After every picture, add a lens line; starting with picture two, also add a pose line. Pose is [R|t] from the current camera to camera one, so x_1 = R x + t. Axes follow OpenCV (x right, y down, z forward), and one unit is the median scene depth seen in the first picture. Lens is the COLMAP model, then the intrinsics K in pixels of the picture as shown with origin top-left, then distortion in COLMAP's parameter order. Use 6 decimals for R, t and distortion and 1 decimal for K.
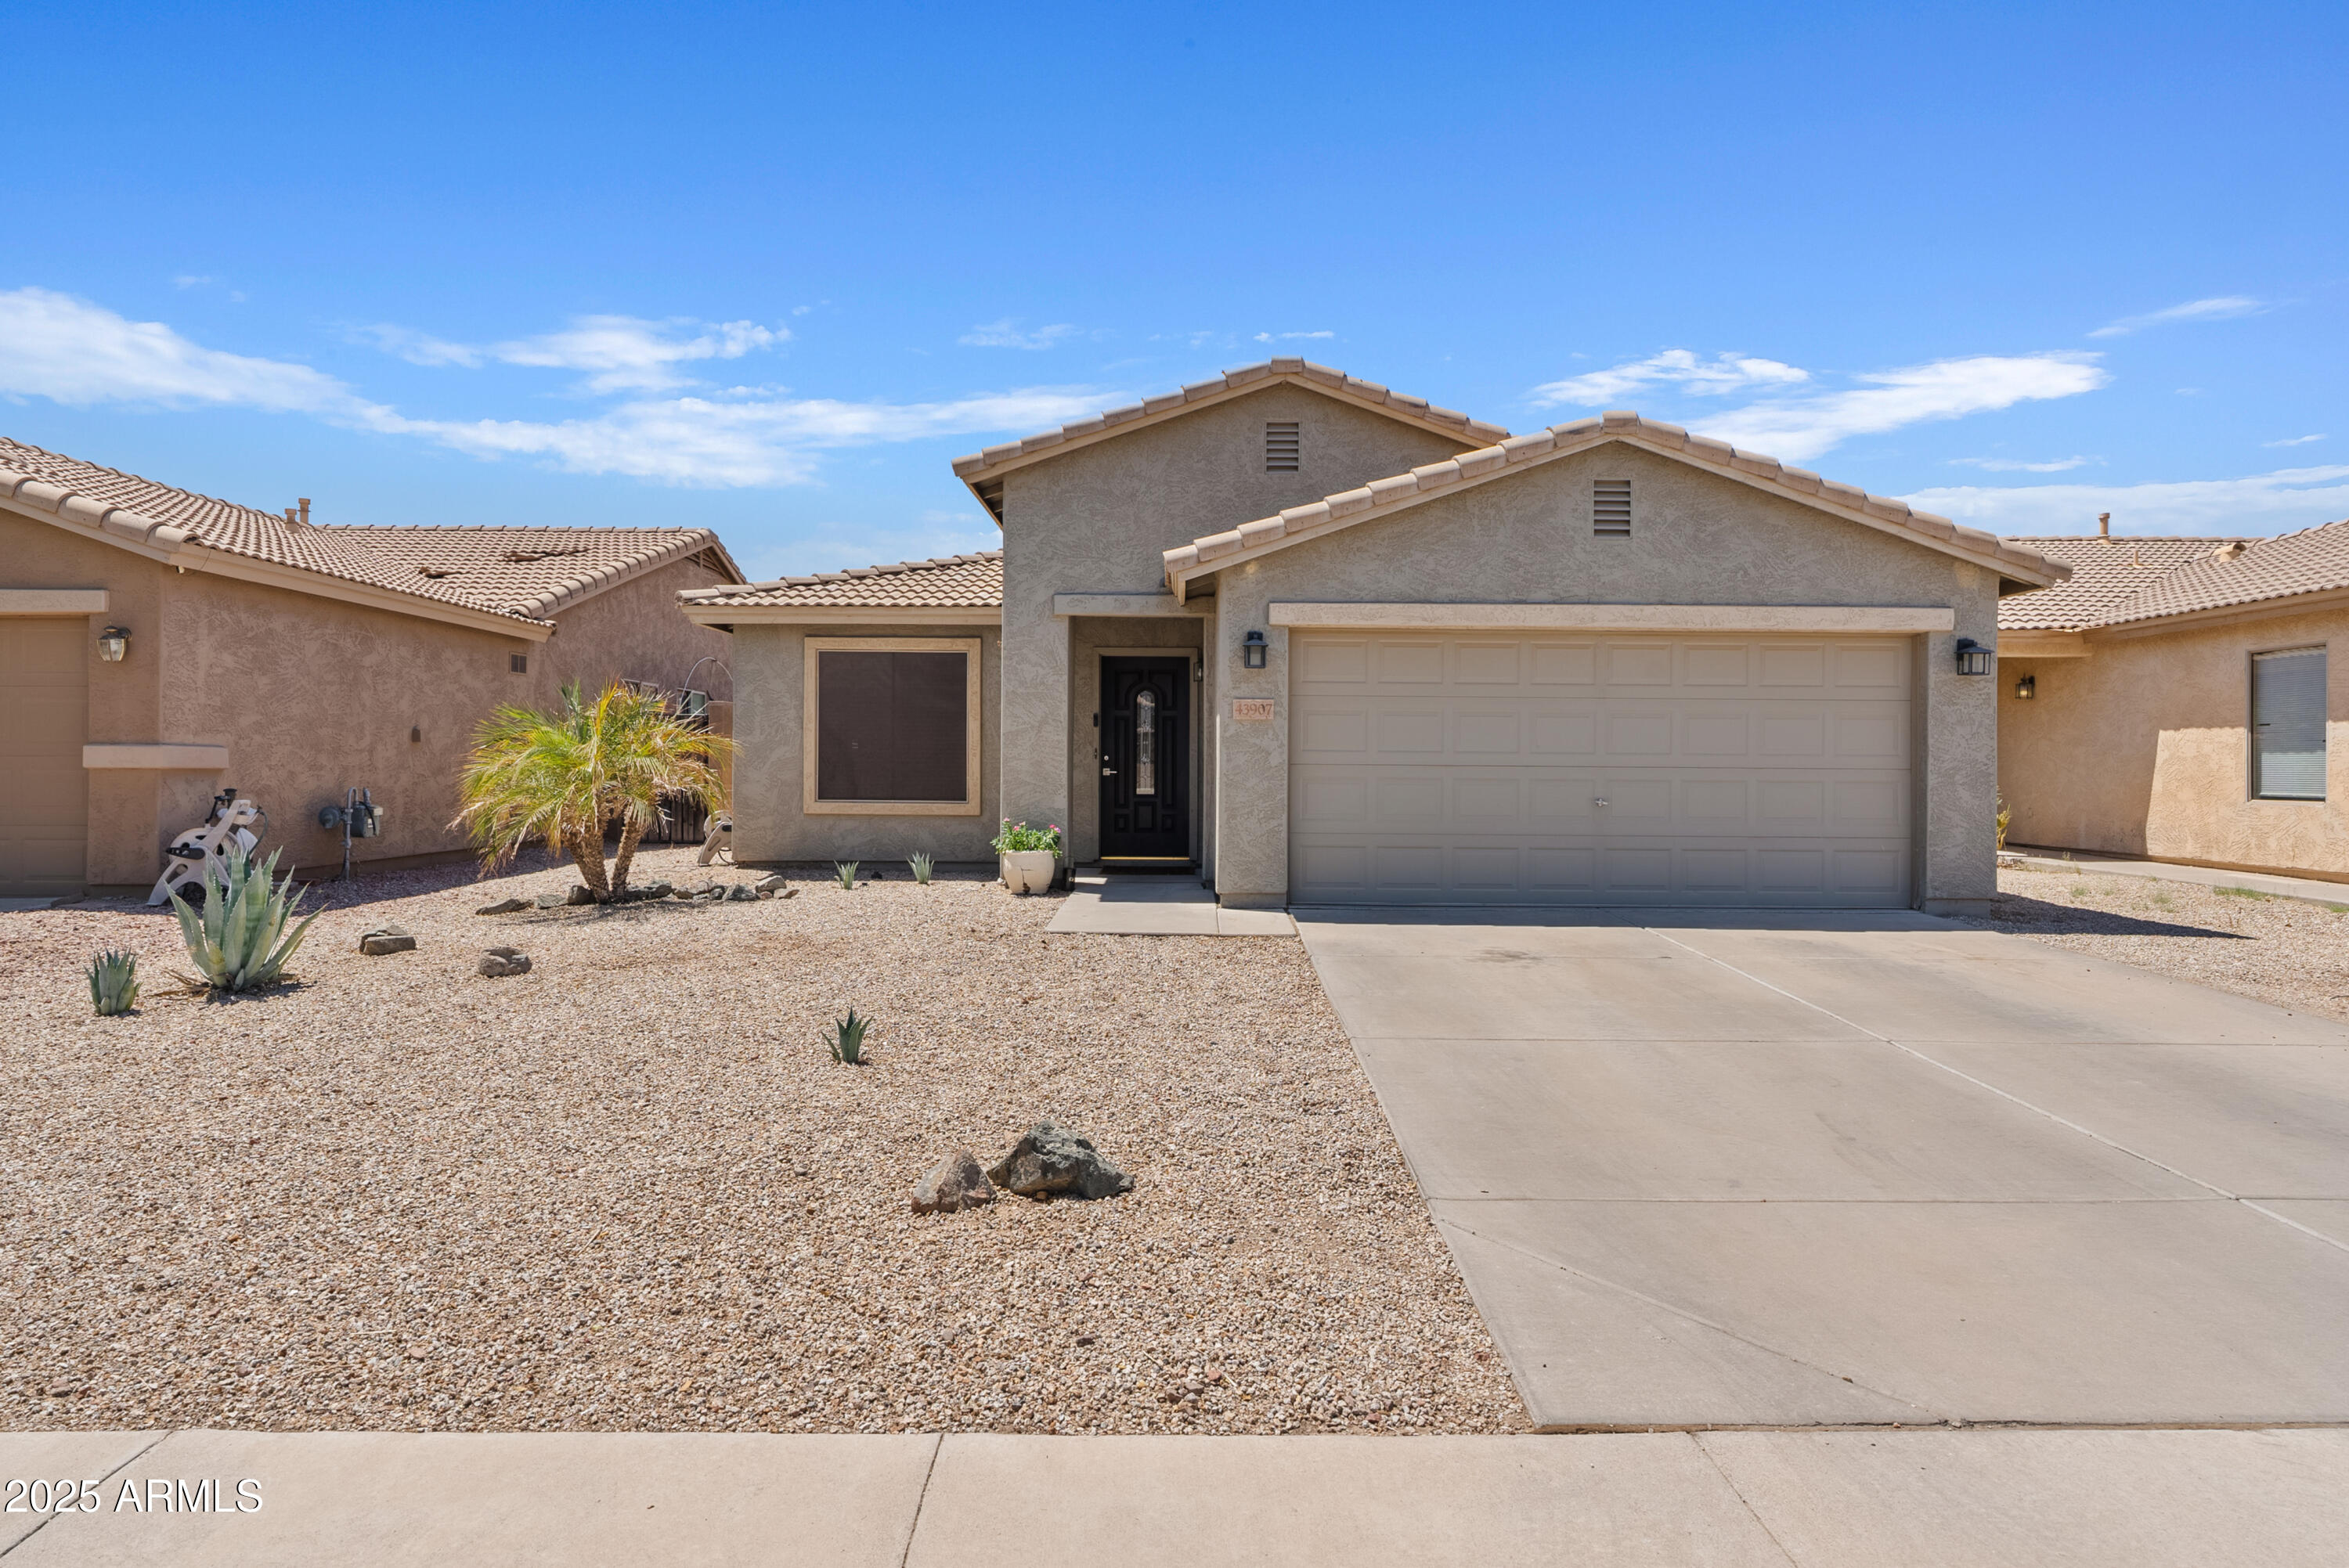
lens RADIAL K [[1253.0, 0, 1174.5], [0, 1253.0, 784.0], [0, 0, 1]] dist [0.000237, 0.000267]
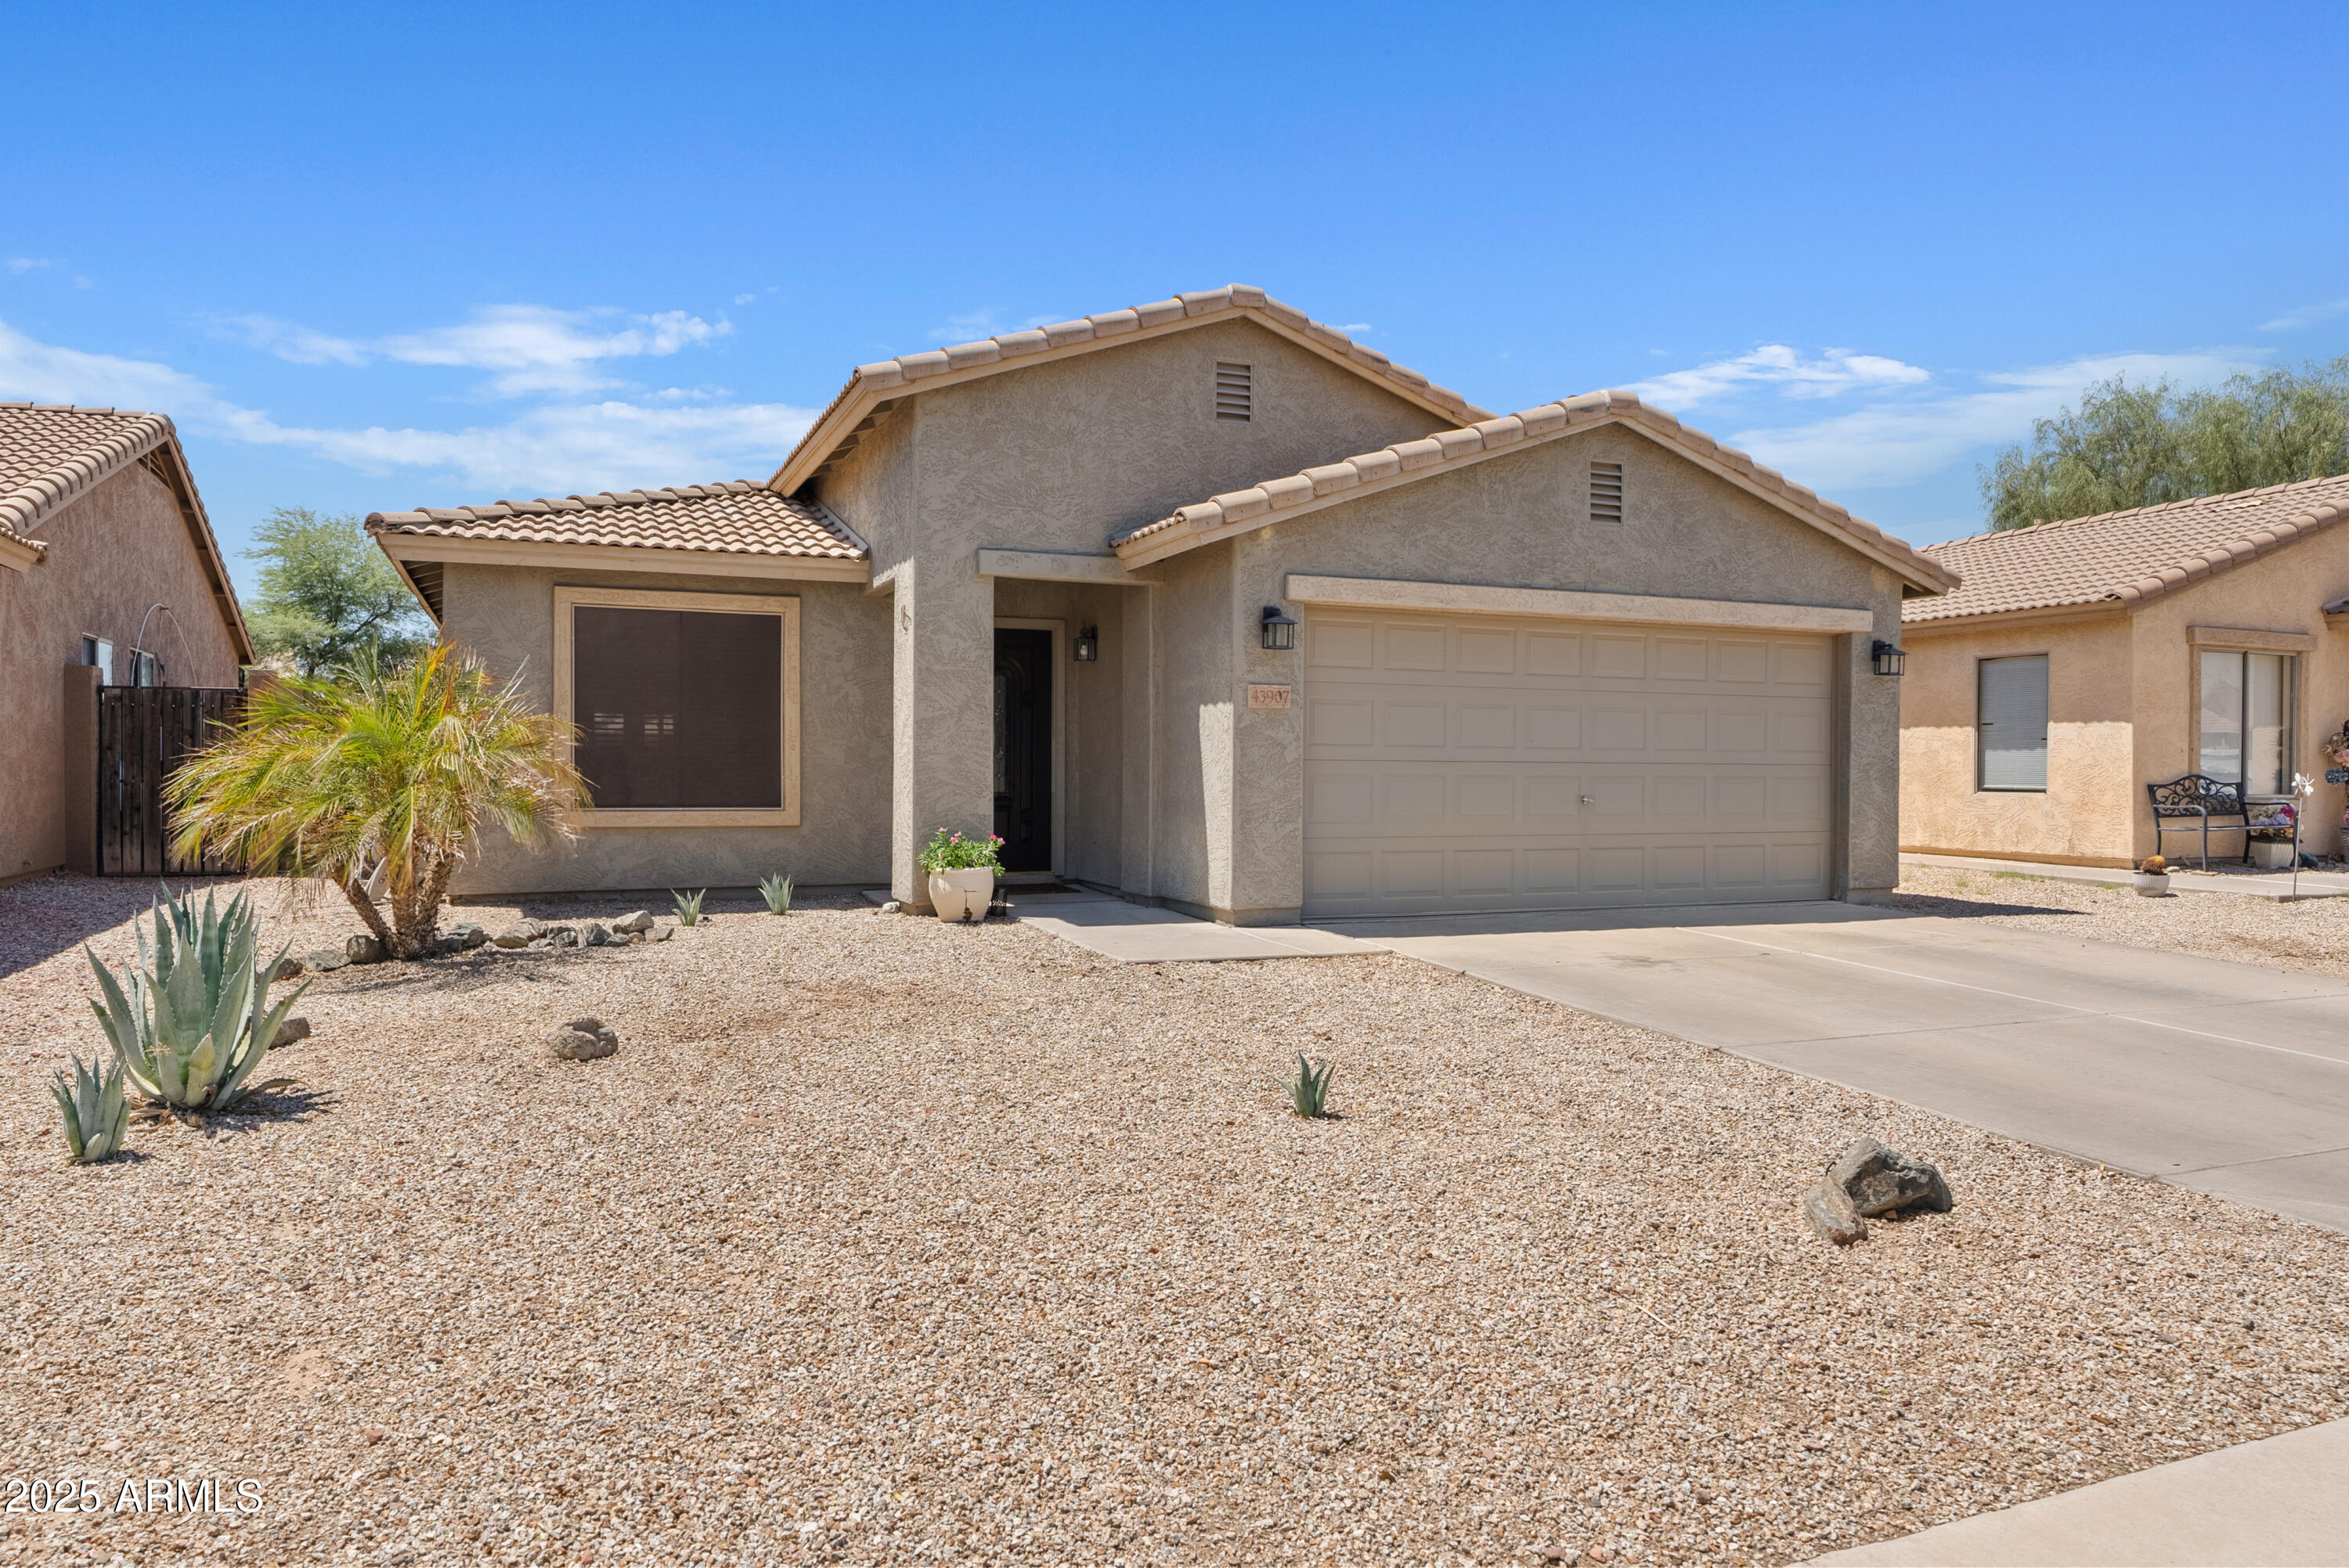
lens RADIAL K [[1507.7, 0, 1176.4], [0, 1507.7, 808.0], [0, 0, 1]] dist [-0.001628, -0.001229]
pose [[0.921948, -0.012367, 0.387116, -0.368431], [0.006041, 0.999828, 0.017554, -0.001130], [-0.387266, -0.013845, 0.921864, 0.057073]]
